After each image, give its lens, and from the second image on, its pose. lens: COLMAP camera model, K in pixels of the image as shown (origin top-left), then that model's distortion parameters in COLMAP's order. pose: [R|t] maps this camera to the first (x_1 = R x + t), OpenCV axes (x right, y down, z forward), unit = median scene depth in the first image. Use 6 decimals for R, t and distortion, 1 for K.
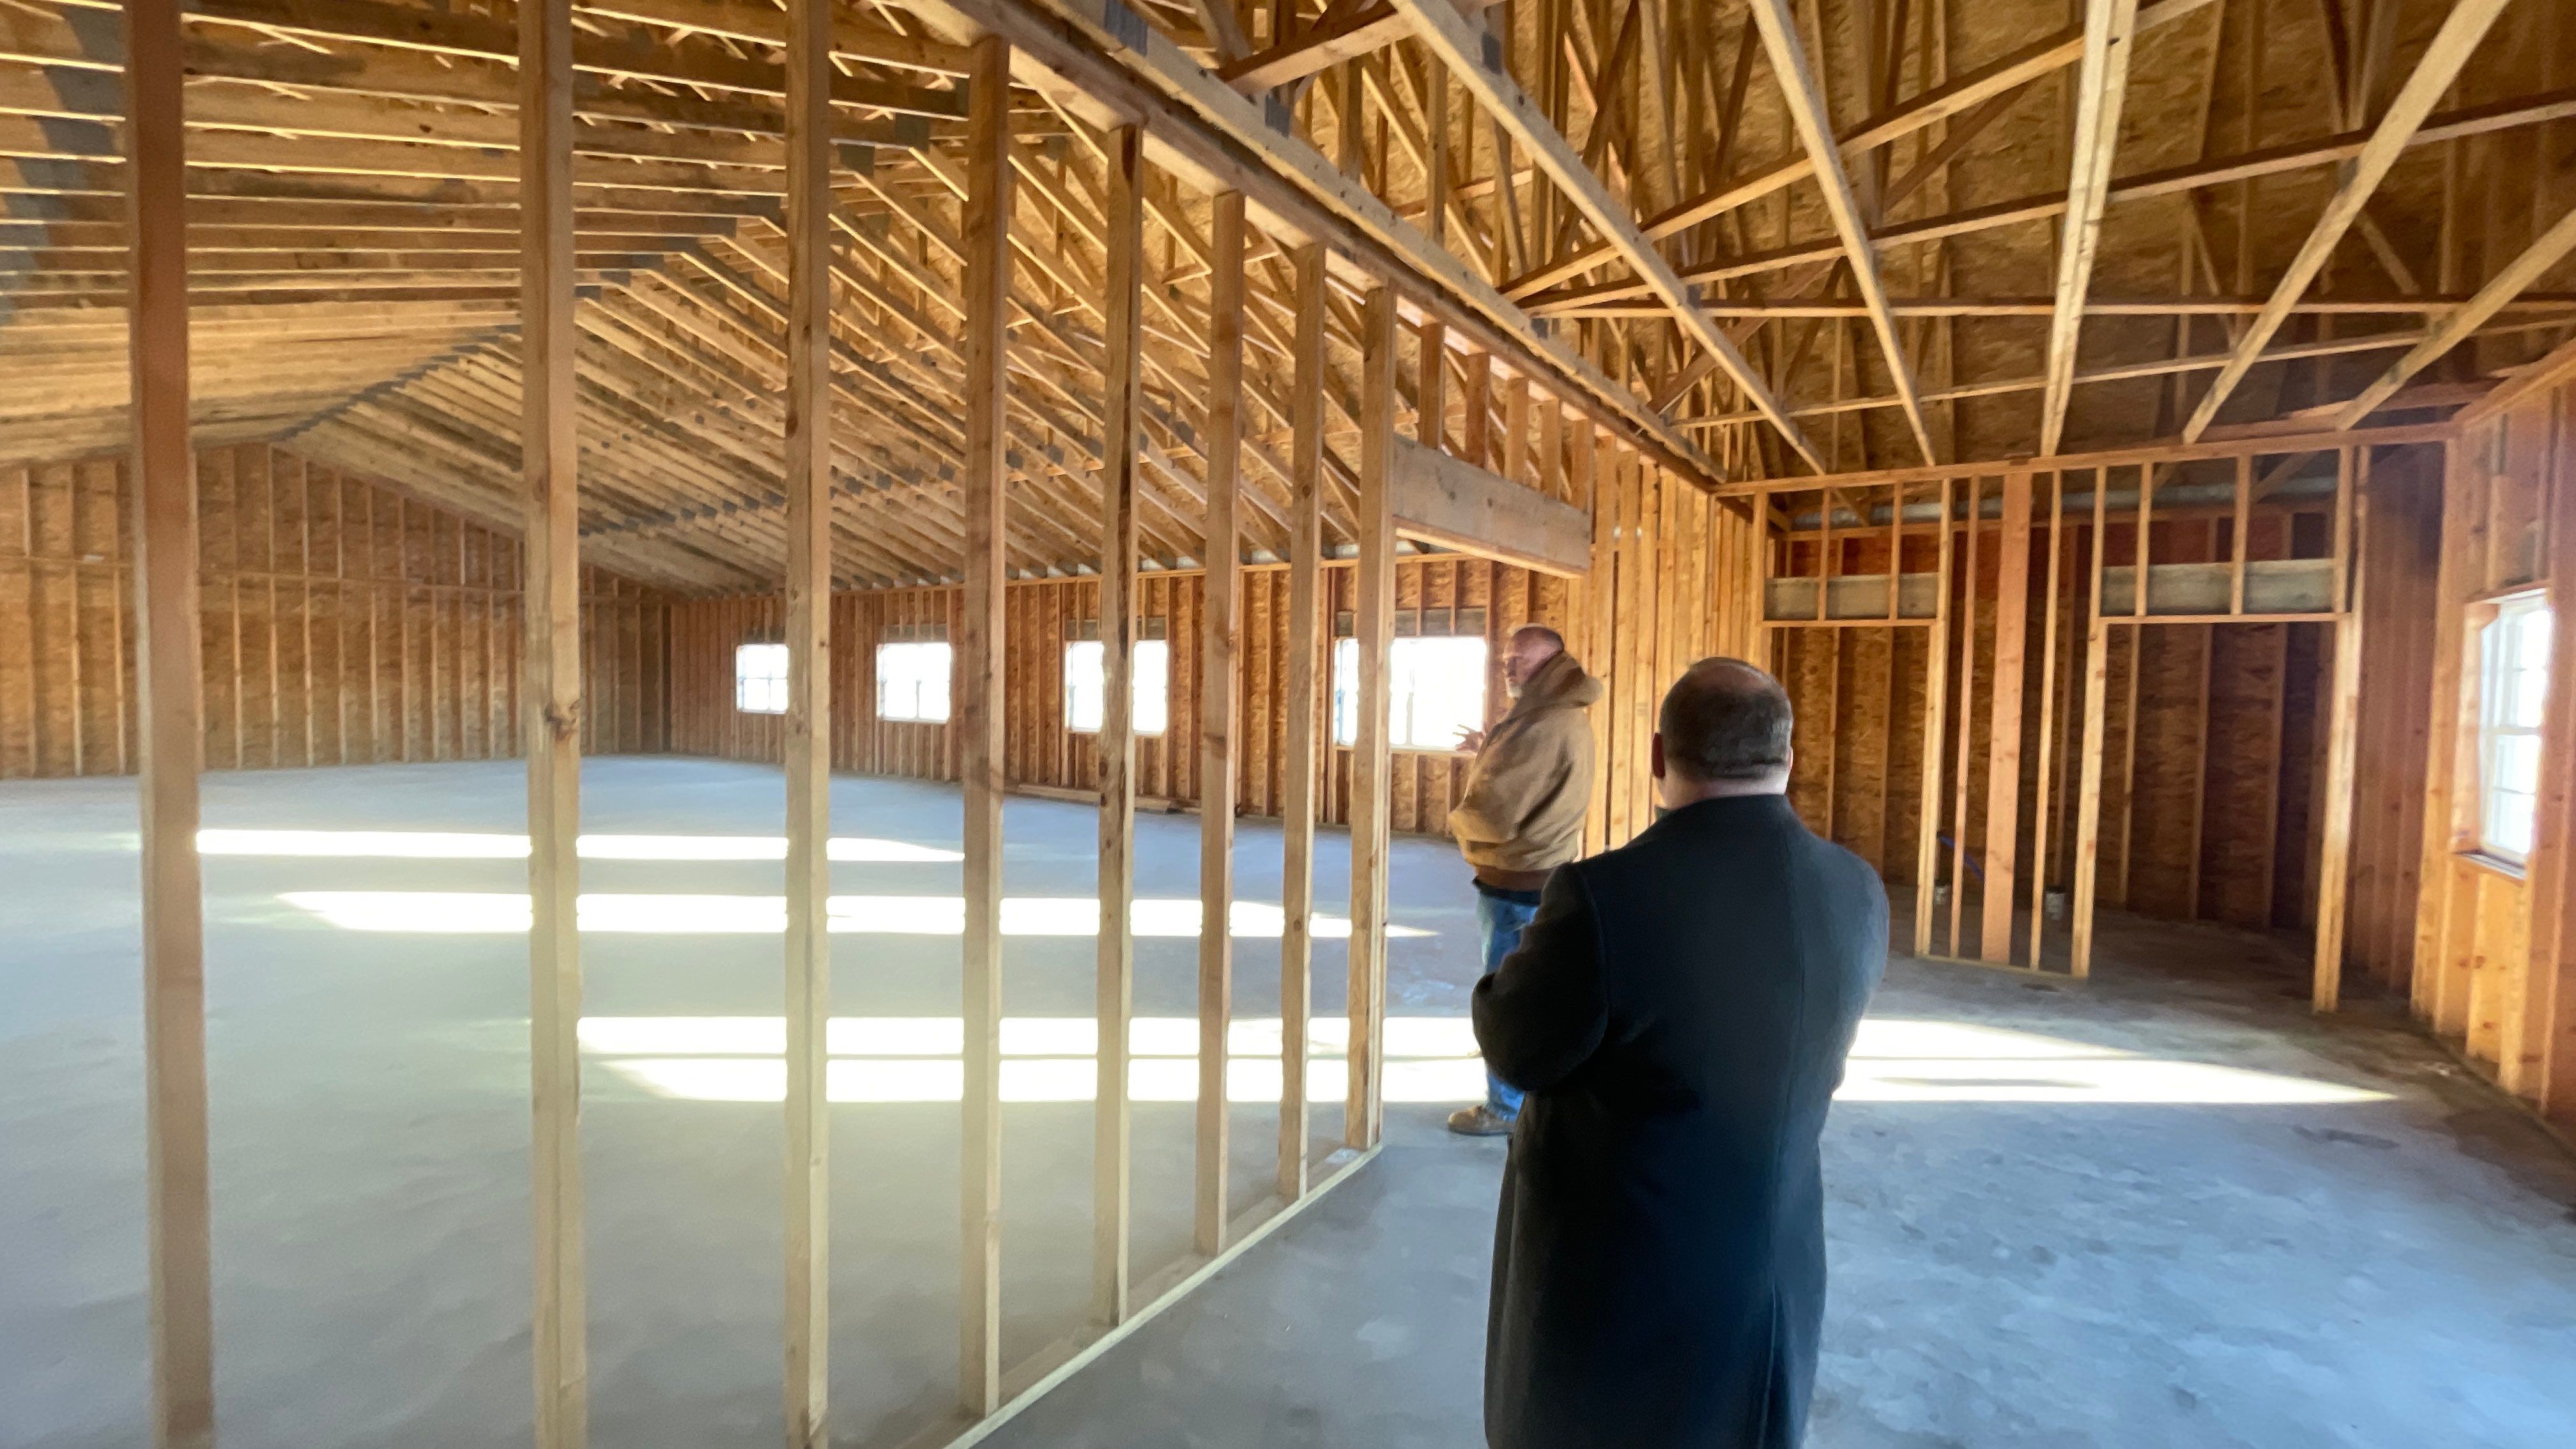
lens RADIAL K [[1019.5, 0, 1288.0], [0, 1019.5, 724.5], [0, 0, 1]] dist [0.000118, 0.000047]
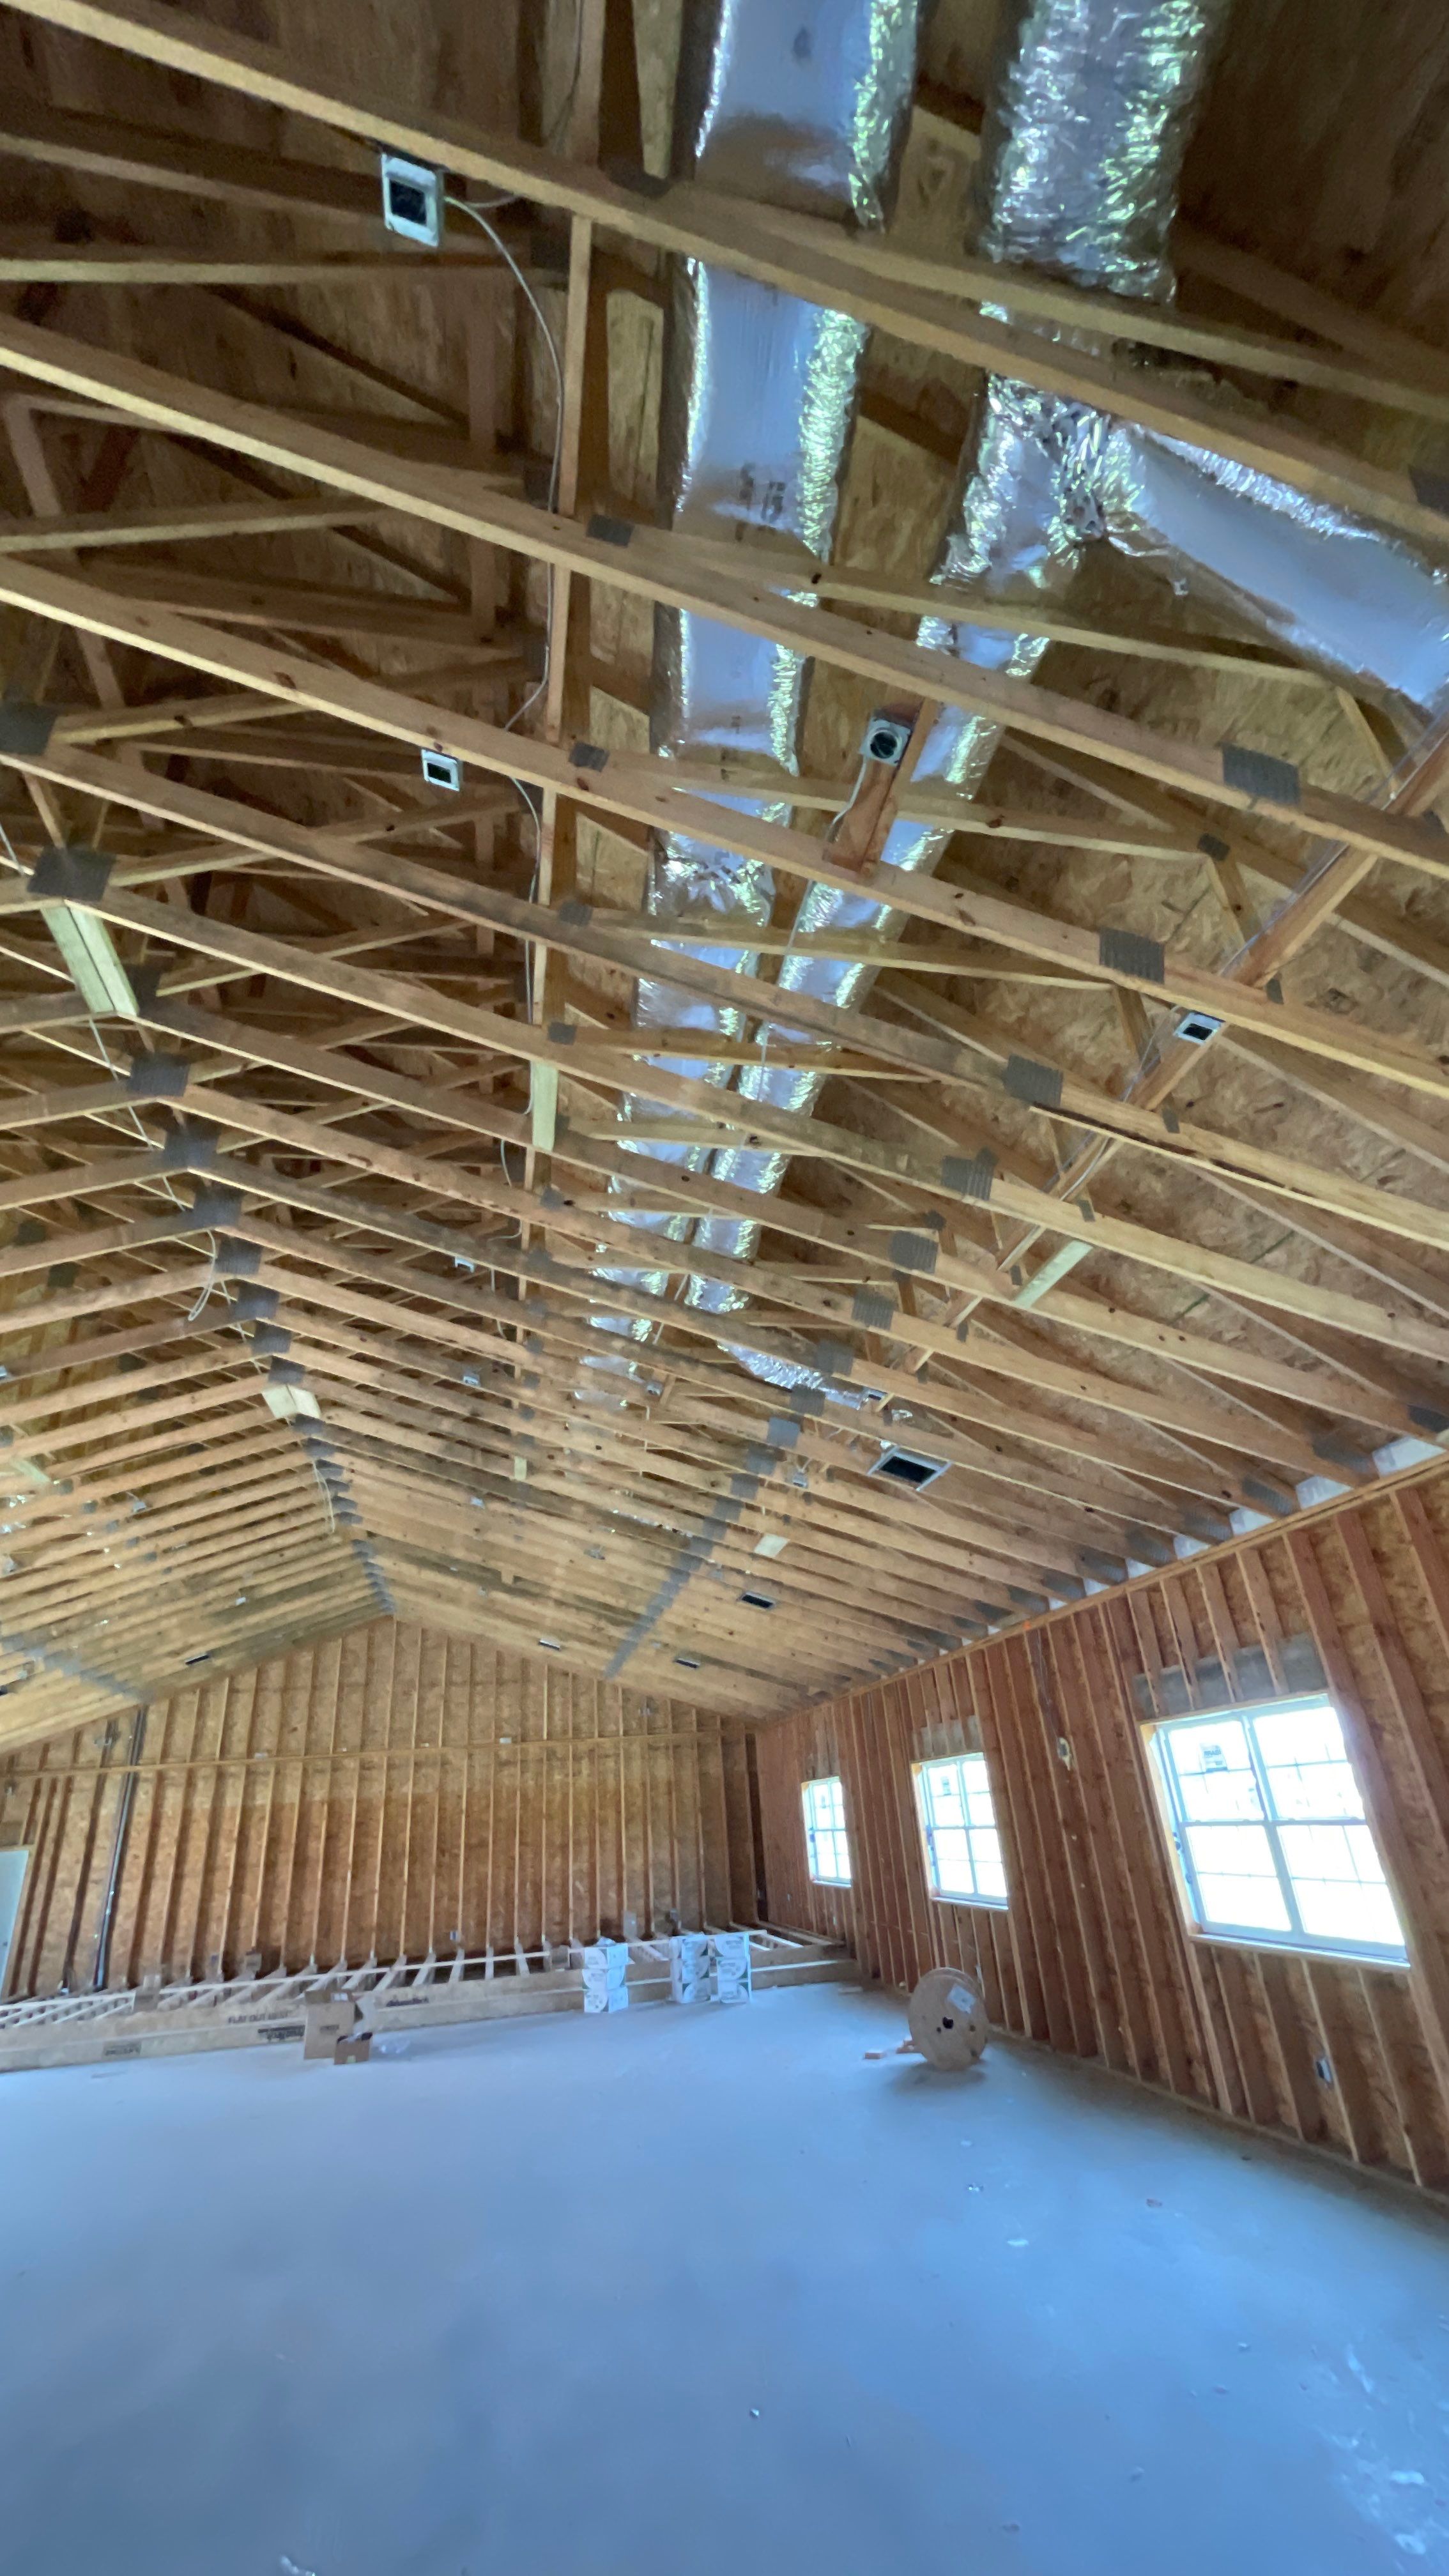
lens RADIAL K [[1019.5, 0, 724.5], [0, 1019.5, 1288.0], [0, 0, 1]] dist [0.000118, 0.000047]
pose [[0.727854, -0.375489, -0.573791, -0.001773], [0.053625, 0.865362, -0.498269, -0.021710], [0.683632, 0.331898, 0.649993, 0.365915]]
